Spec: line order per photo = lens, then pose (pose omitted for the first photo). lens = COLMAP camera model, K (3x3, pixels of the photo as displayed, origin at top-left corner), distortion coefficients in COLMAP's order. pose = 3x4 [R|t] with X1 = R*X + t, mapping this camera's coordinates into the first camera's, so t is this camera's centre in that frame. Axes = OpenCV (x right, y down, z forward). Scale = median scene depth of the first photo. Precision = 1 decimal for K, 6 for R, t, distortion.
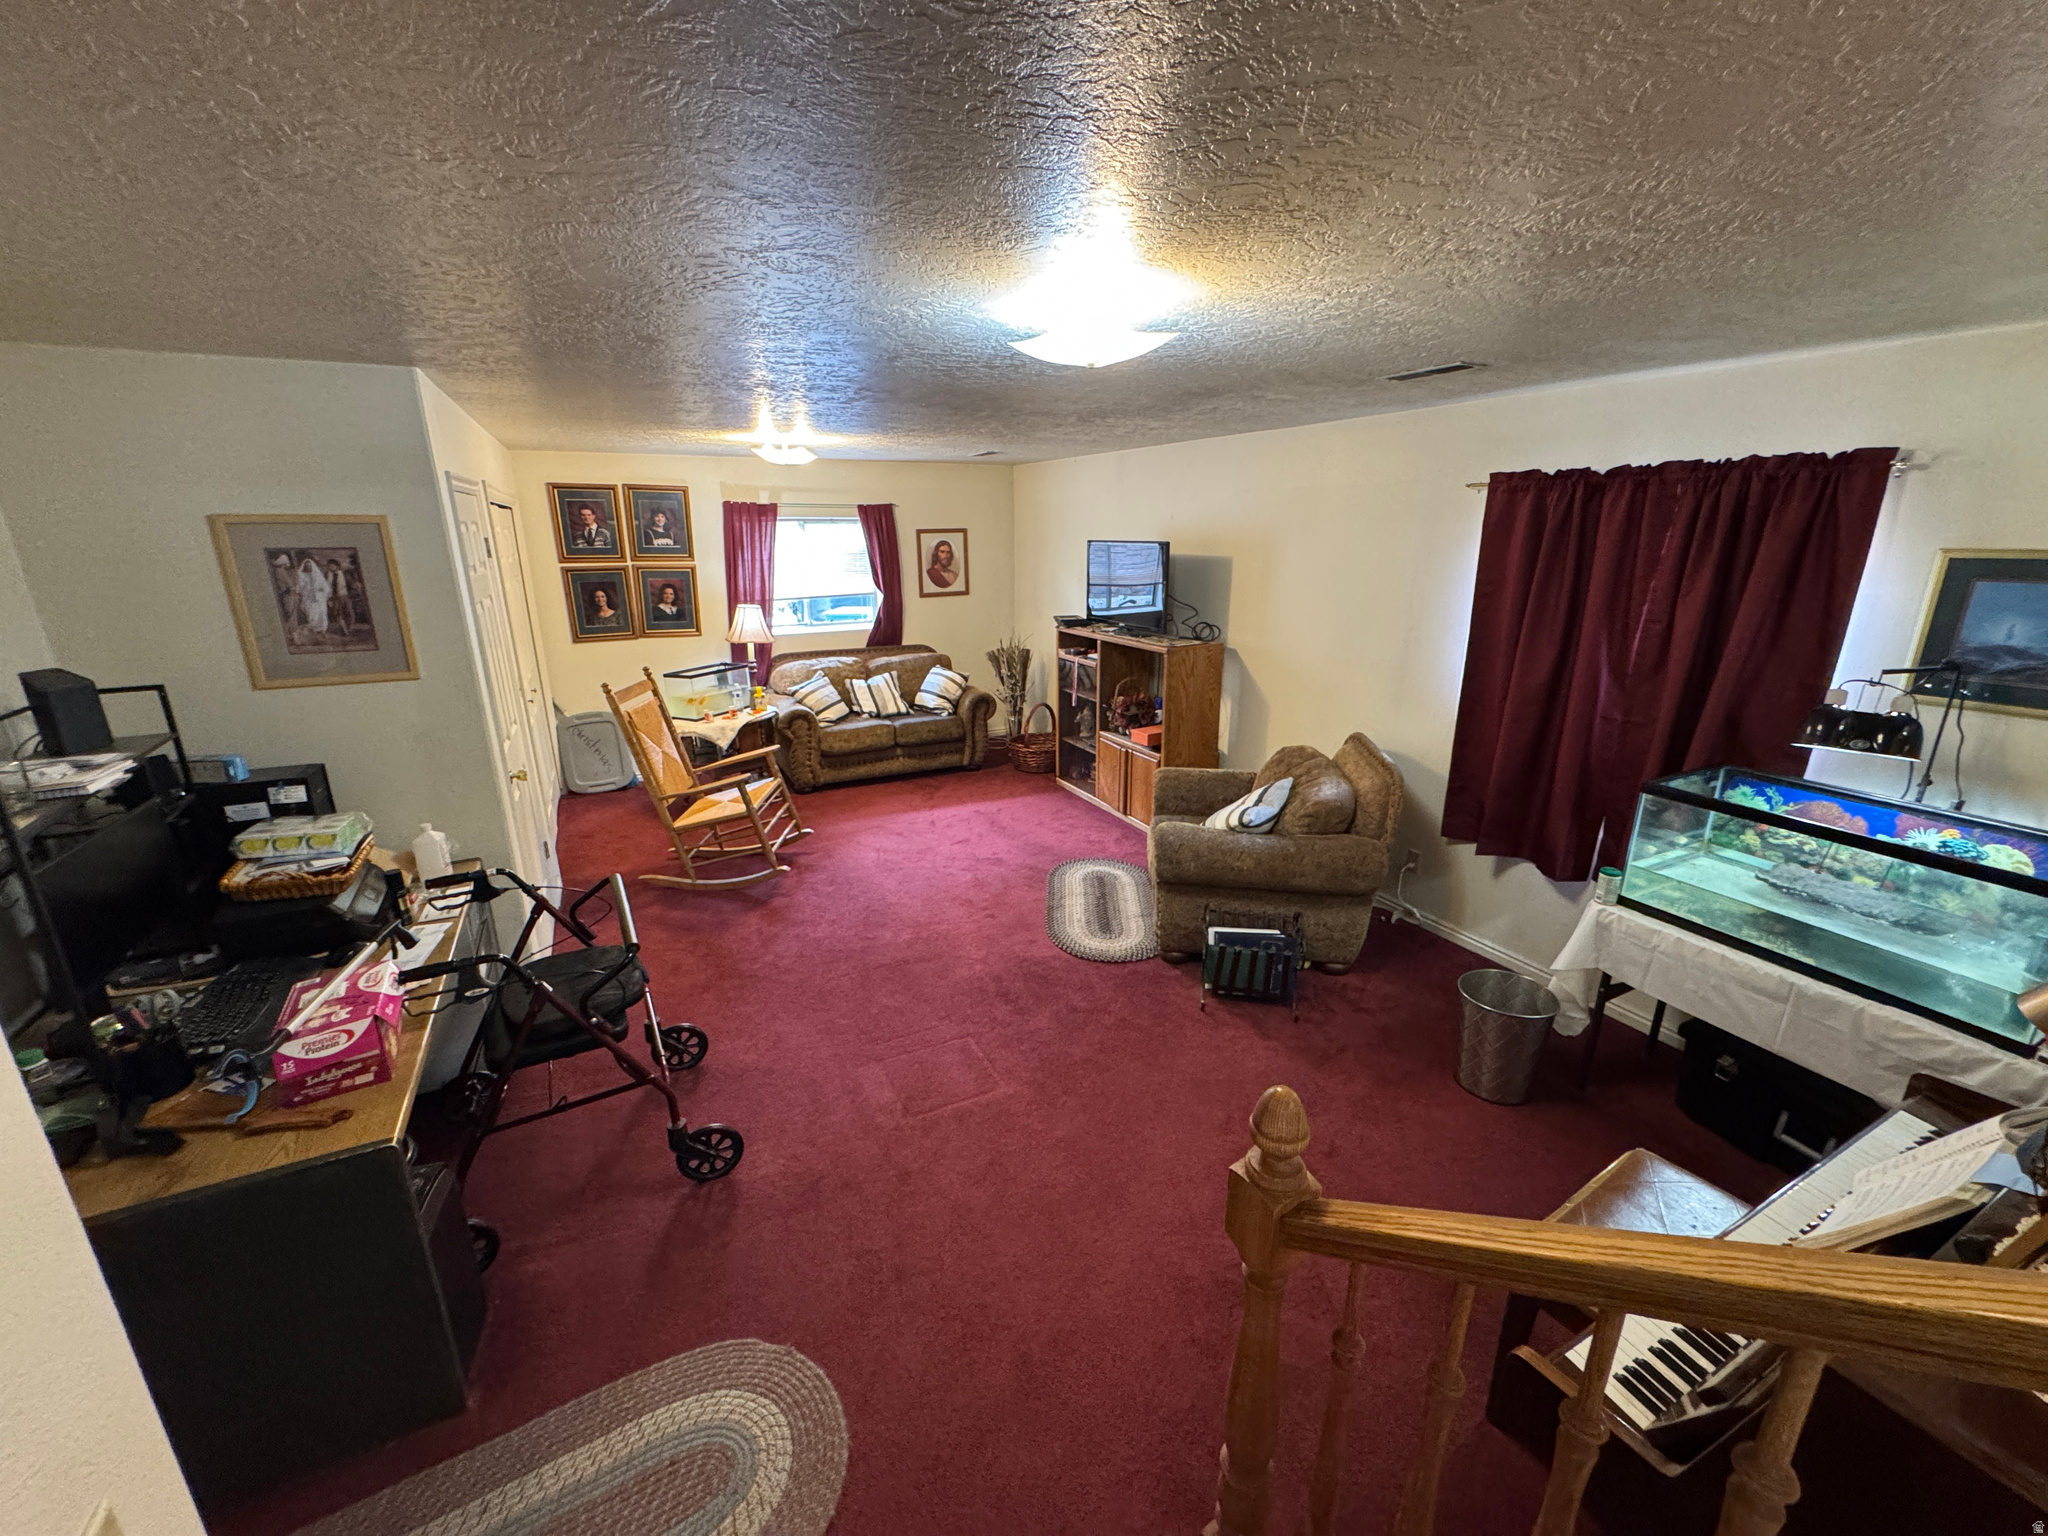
lens RADIAL K [[824.7, 0, 1024.4], [0, 824.7, 767.6], [0, 0, 1]] dist [-0.000523, -0.000731]
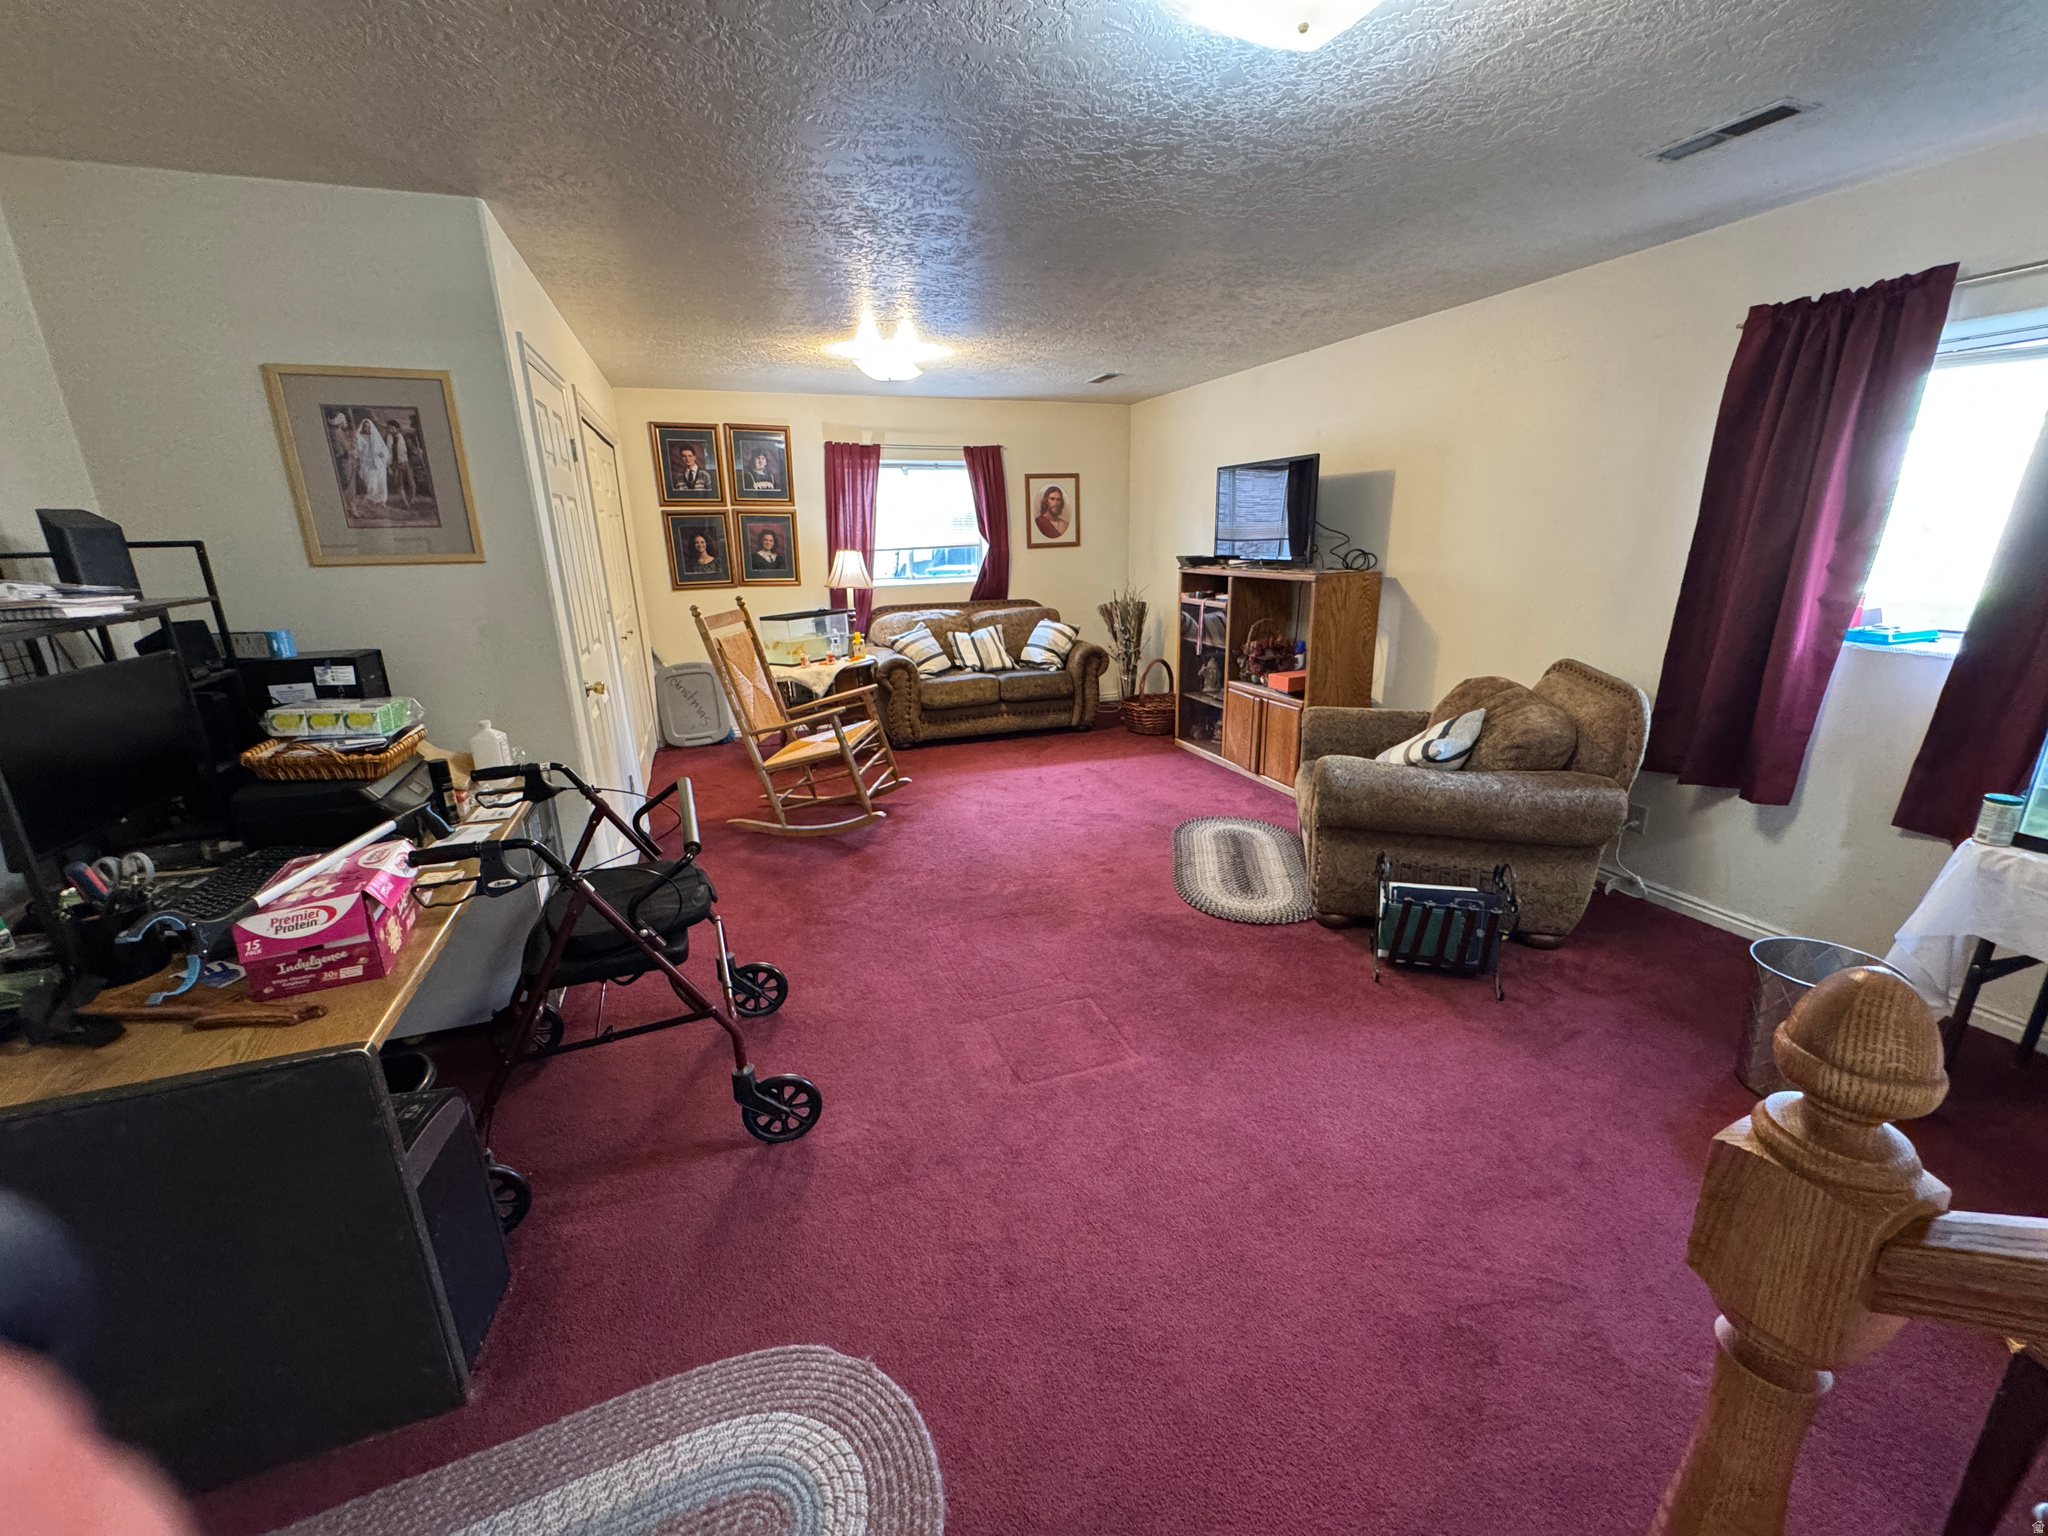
lens RADIAL K [[824.7, 0, 1024.1], [0, 824.7, 767.5], [0, 0, 1]] dist [-0.000523, -0.000731]
pose [[0.993135, 0.017526, -0.115656, -0.042695], [-0.017873, 0.999838, -0.001963, 0.102047], [0.115603, 0.004016, 0.993287, 0.171915]]
